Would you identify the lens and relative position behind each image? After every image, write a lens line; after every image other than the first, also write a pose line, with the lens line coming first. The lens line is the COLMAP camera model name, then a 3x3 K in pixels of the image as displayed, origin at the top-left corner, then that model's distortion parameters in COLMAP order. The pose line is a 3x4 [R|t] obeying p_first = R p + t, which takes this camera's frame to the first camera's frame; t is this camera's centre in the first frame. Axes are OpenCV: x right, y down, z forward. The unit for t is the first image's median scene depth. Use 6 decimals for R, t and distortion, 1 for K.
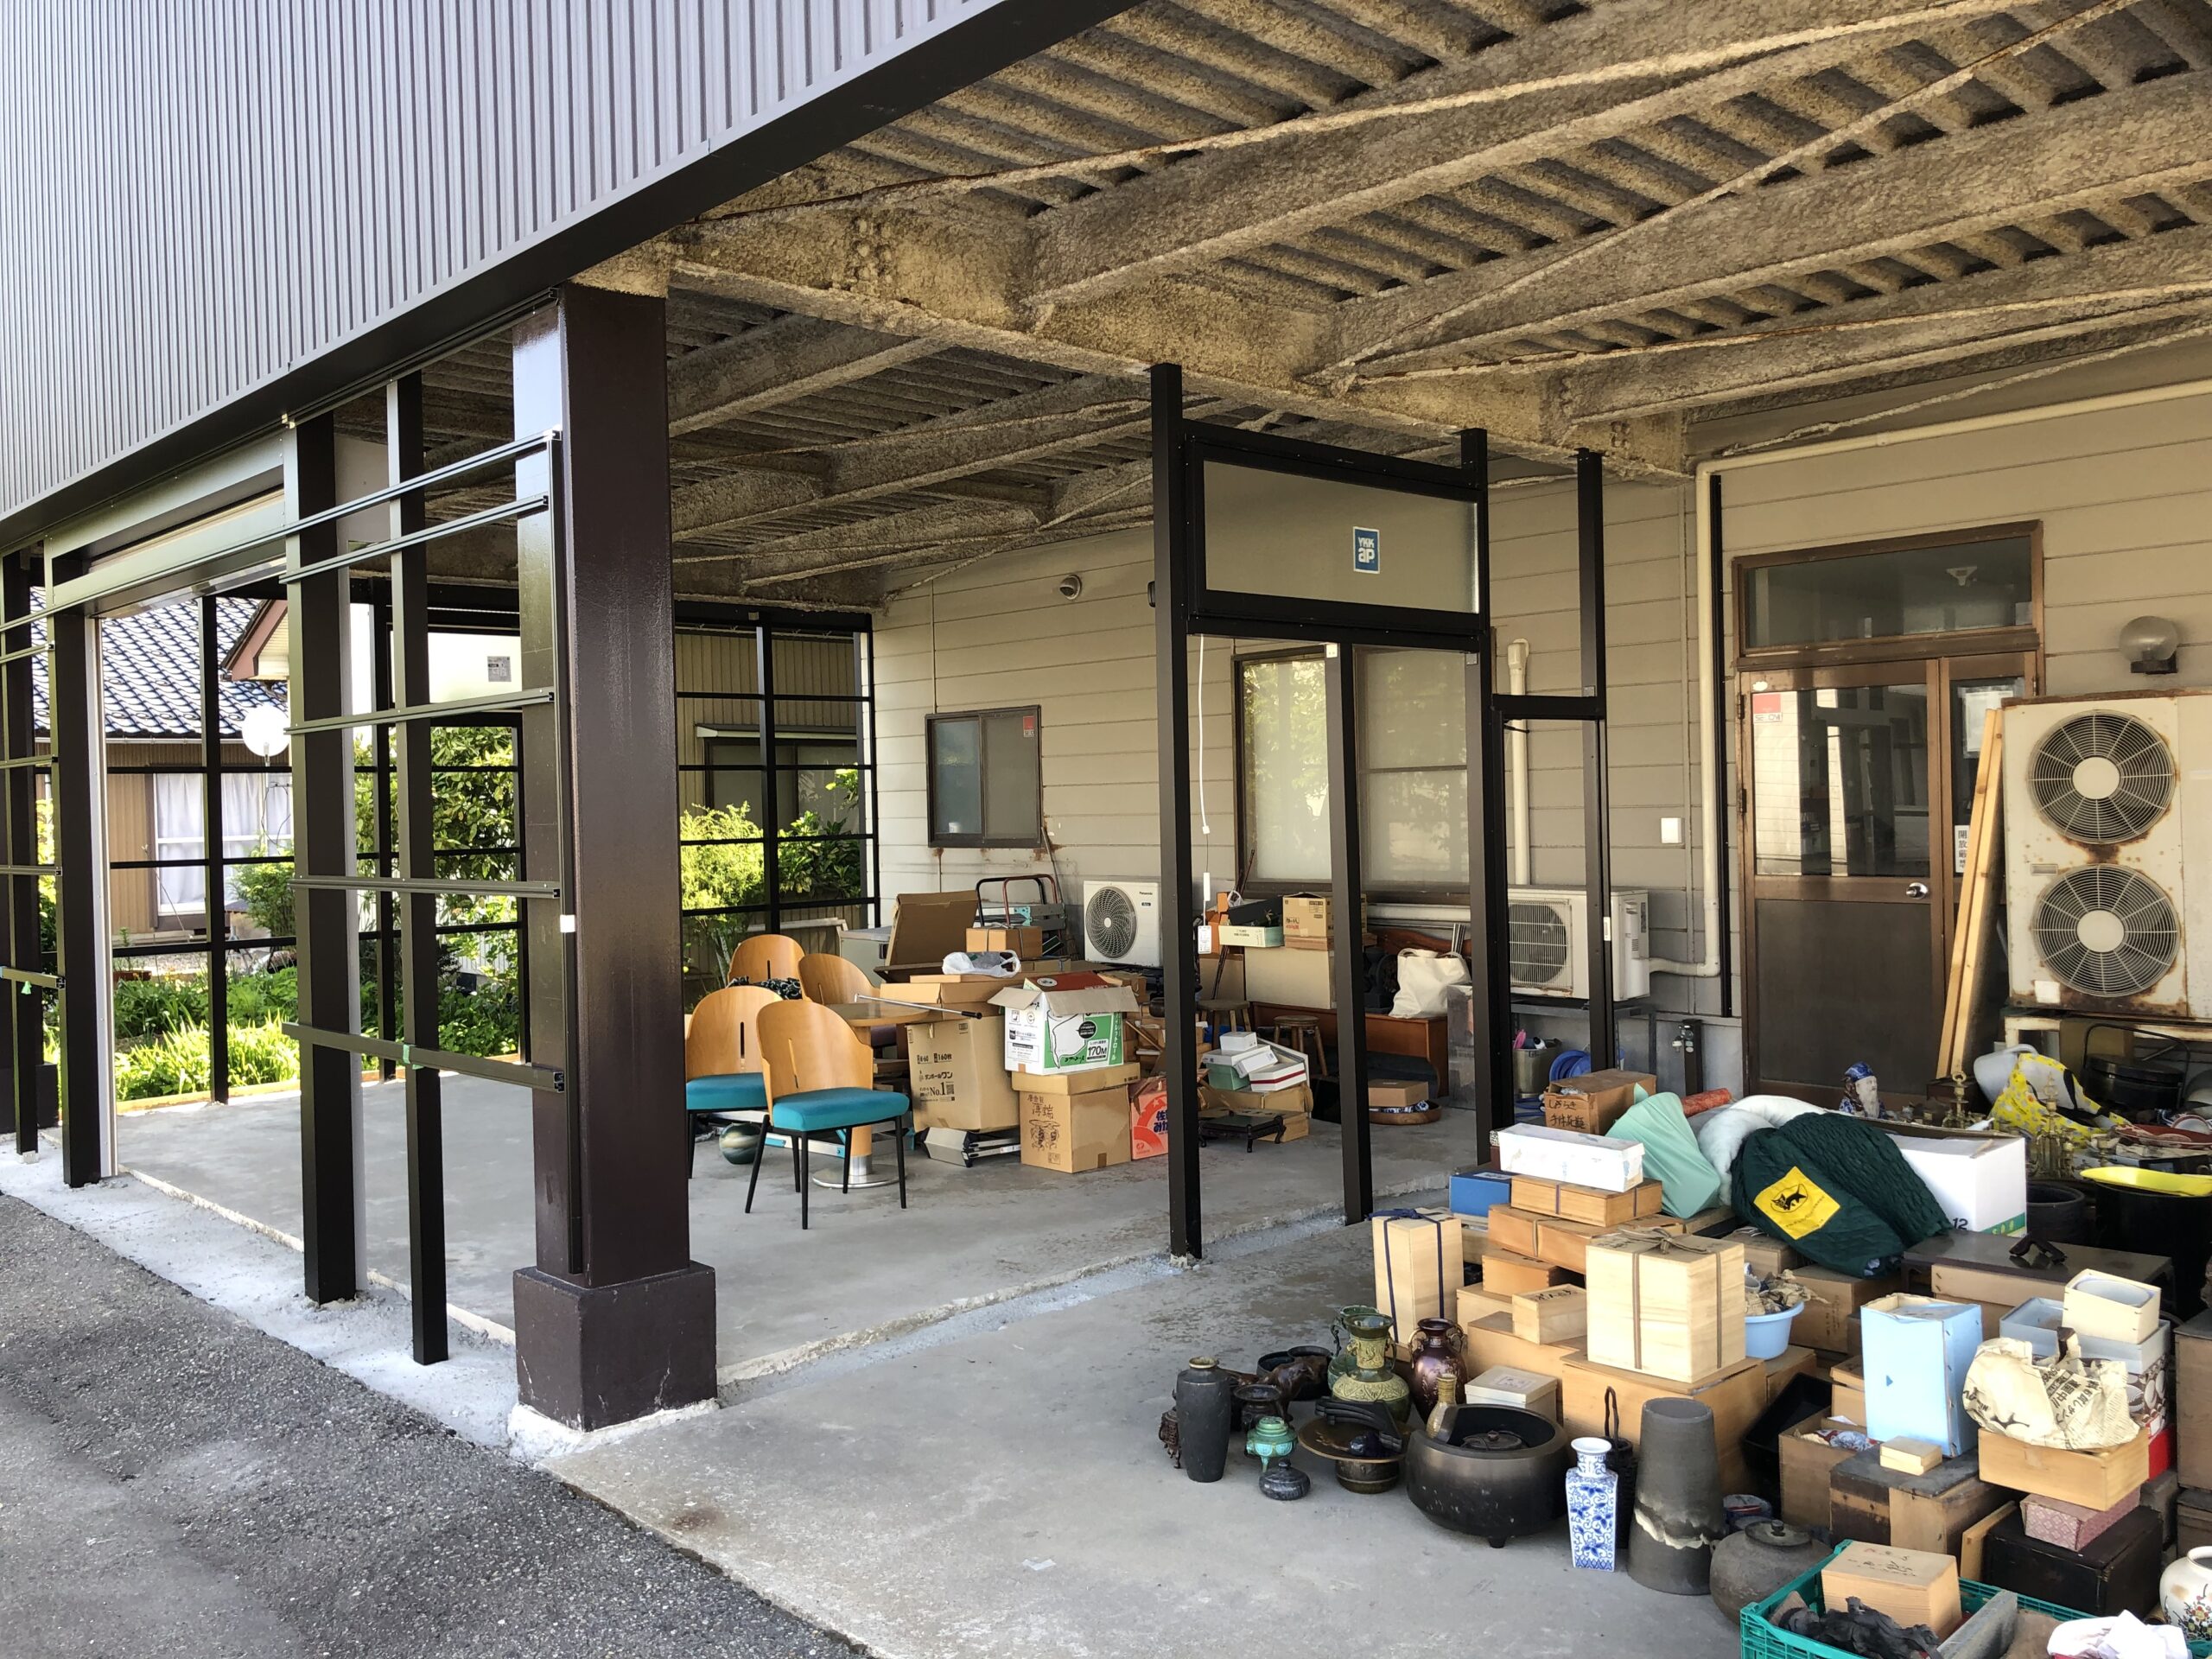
lens RADIAL K [[1817.7, 0, 1114.7], [0, 1817.7, 824.5], [0, 0, 1]] dist [0.027854, -0.001269]
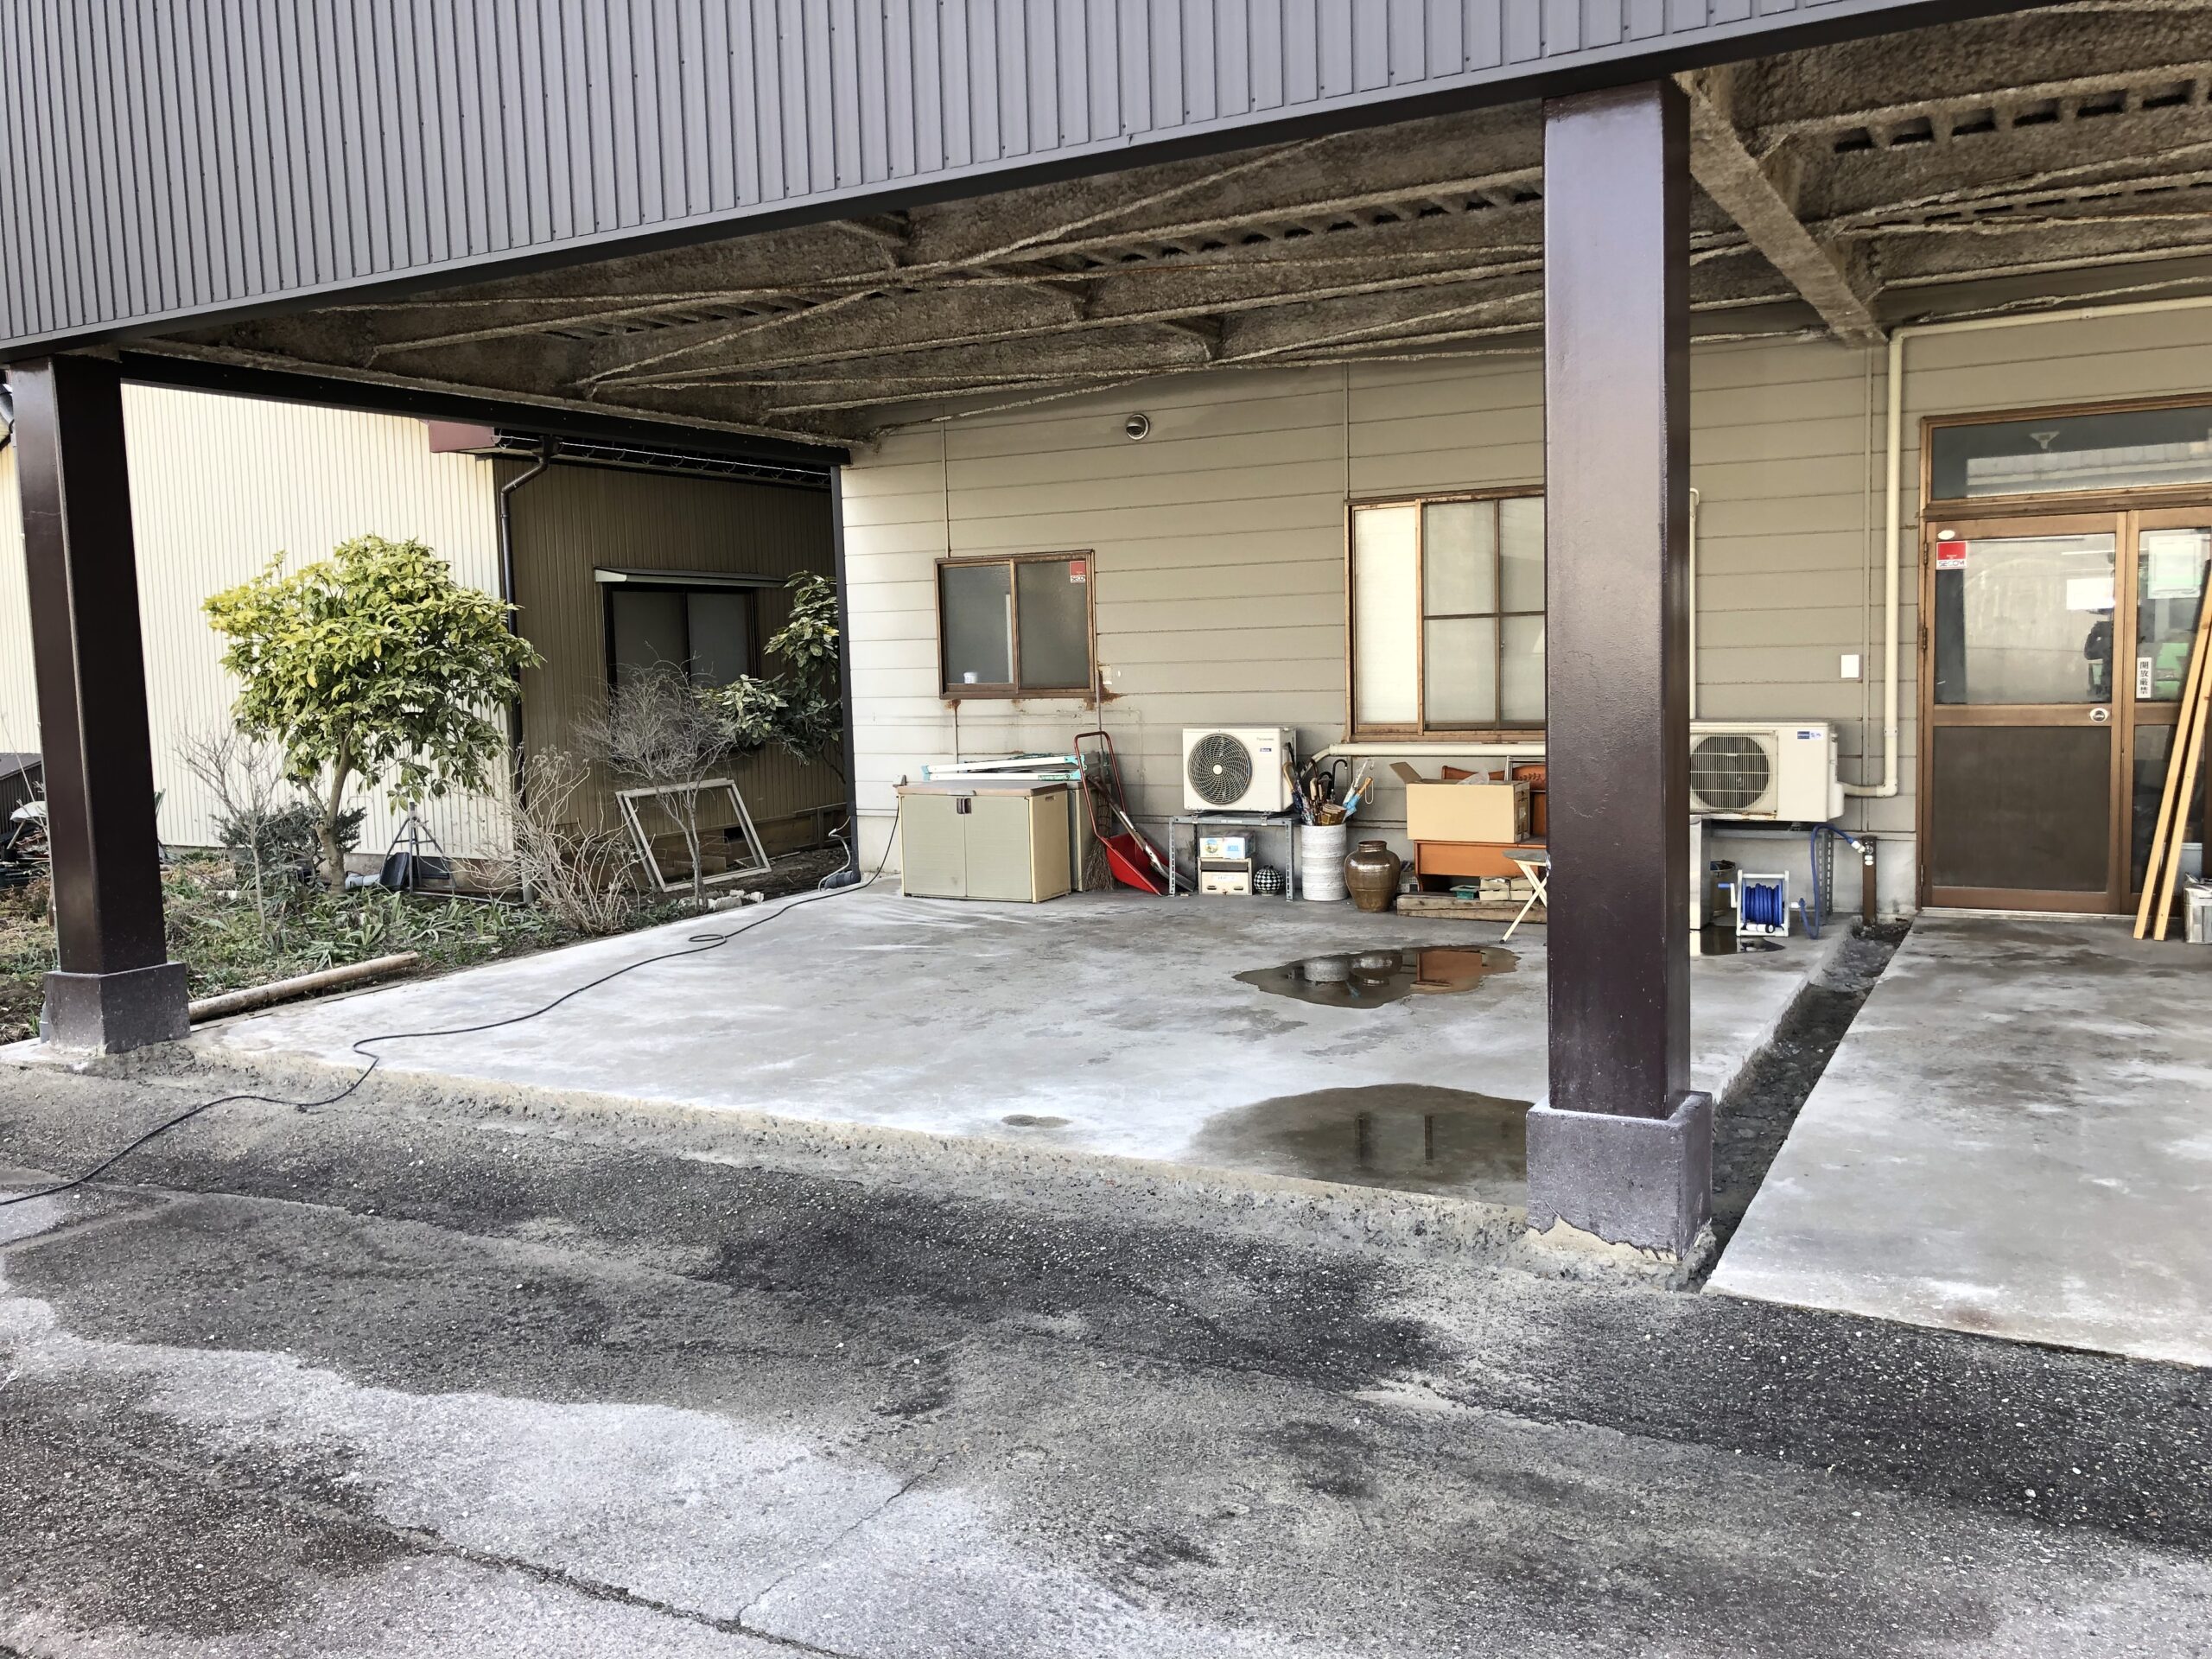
lens RADIAL K [[1817.7, 0, 1116.0], [0, 1817.7, 838.2], [0, 0, 1]] dist [0.027854, -0.001269]
pose [[0.945978, -0.040077, 0.321745, -0.507567], [0.012718, 0.996154, 0.086690, 0.005641], [-0.323981, -0.077915, 0.942850, 0.097604]]
